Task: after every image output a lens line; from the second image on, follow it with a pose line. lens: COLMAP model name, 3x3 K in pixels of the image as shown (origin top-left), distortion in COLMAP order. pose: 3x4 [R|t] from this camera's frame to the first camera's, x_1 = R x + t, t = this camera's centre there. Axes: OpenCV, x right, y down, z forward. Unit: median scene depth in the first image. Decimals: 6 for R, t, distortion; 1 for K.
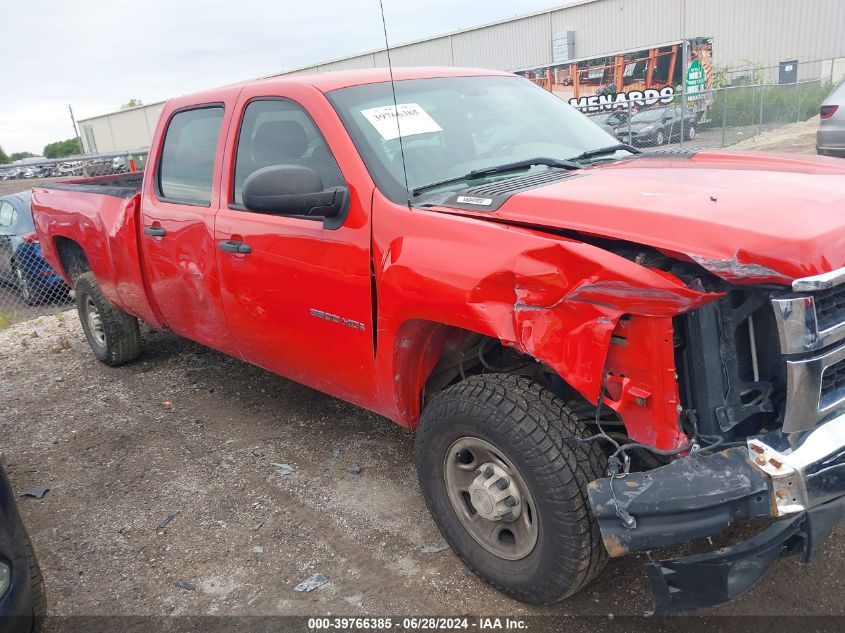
lens RADIAL K [[699.8, 0, 422.5], [0, 699.8, 316.5], [0, 0, 1]] dist [-0.005532, -0.008475]
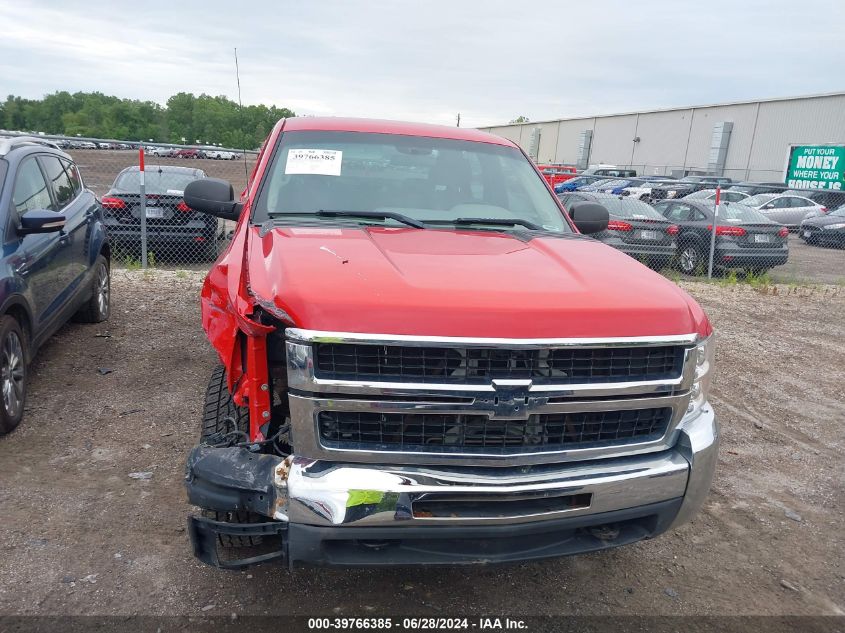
lens RADIAL K [[699.8, 0, 422.5], [0, 699.8, 316.5], [0, 0, 1]] dist [-0.005532, -0.008475]
pose [[0.846516, 0.271328, -0.458031, 0.847195], [-0.291856, 0.956082, 0.026967, -0.113492], [0.445232, 0.110851, 0.888527, -0.004993]]
